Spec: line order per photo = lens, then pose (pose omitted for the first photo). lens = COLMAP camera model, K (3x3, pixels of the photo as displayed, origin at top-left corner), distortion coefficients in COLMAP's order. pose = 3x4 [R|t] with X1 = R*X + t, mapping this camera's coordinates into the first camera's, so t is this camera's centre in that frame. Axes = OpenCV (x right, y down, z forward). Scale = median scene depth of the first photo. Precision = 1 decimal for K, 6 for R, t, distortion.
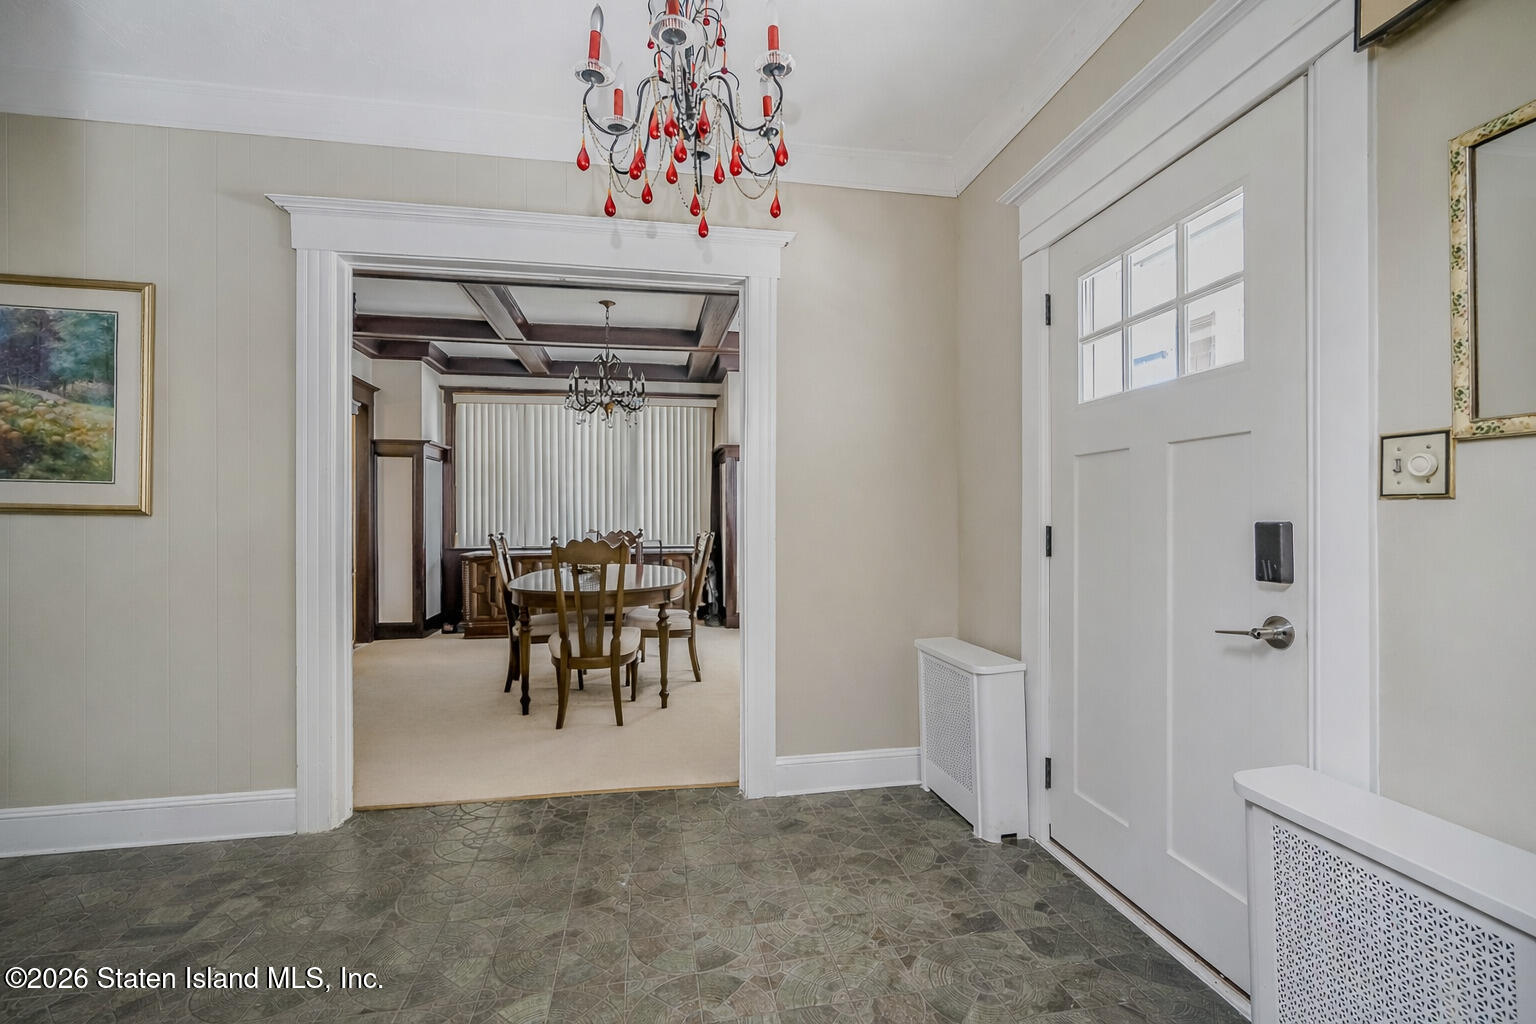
lens RADIAL K [[688.6, 0, 768.0], [0, 688.6, 512.0], [0, 0, 1]] dist [-0.000954, -0.000088]
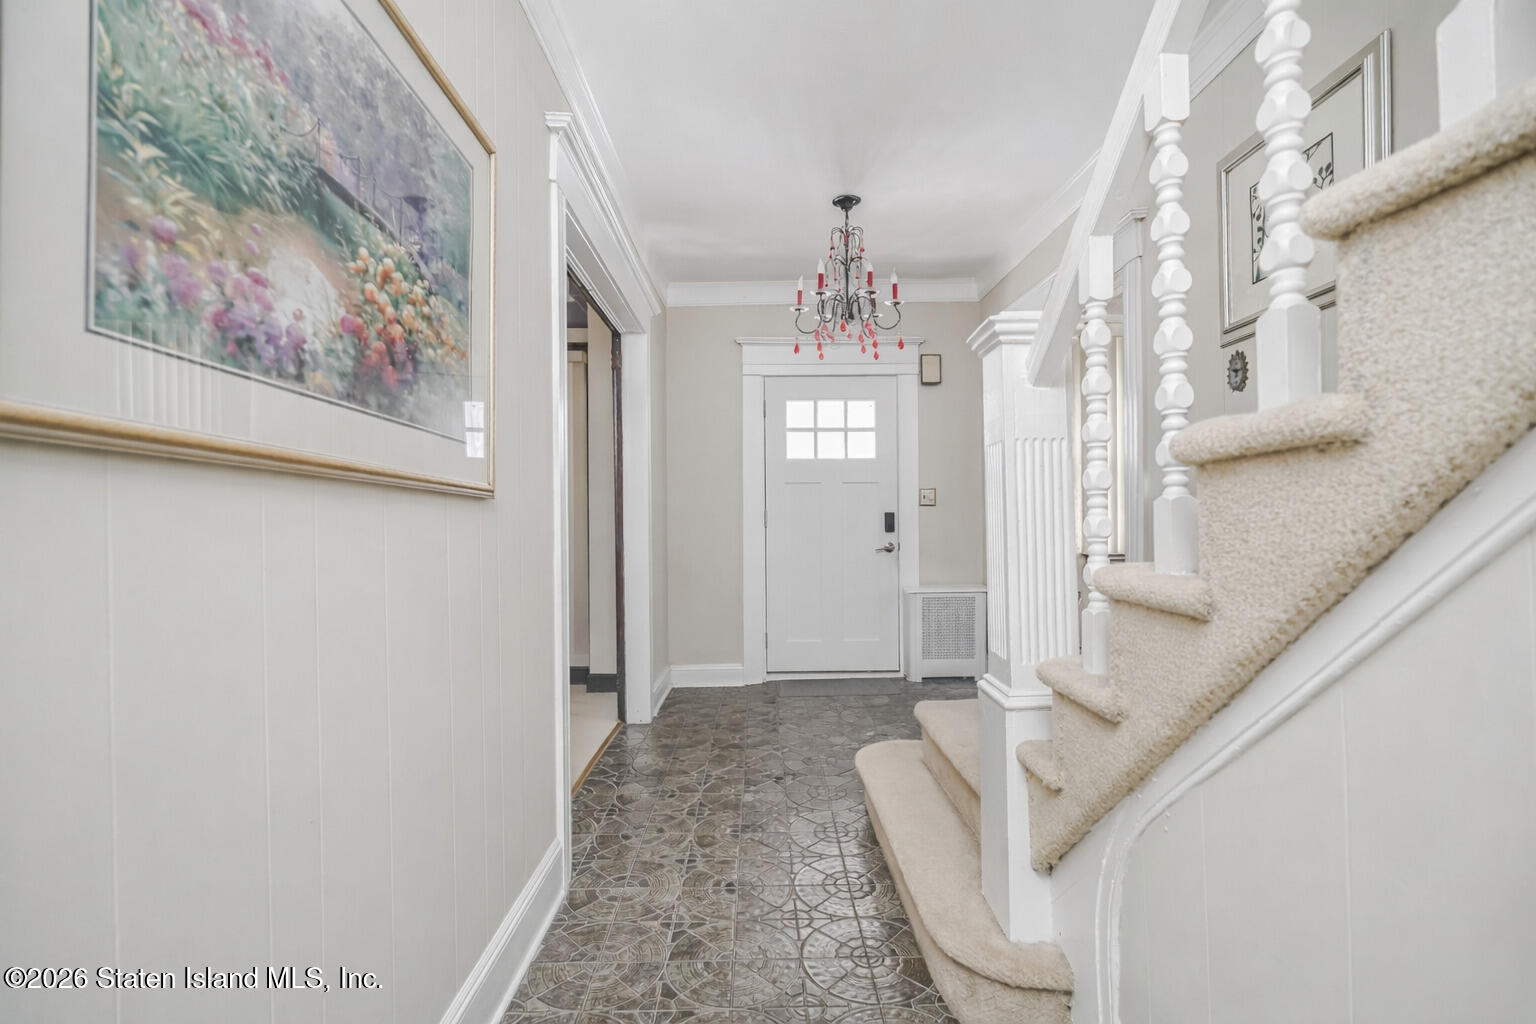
lens RADIAL K [[688.6, 0, 768.0], [0, 688.6, 512.0], [0, 0, 1]] dist [-0.000954, -0.000088]
pose [[0.151873, 0.006336, 0.988380, -2.057440], [0.001193, 0.999978, -0.006593, 0.026249], [-0.988399, 0.002180, 0.151862, 0.896502]]
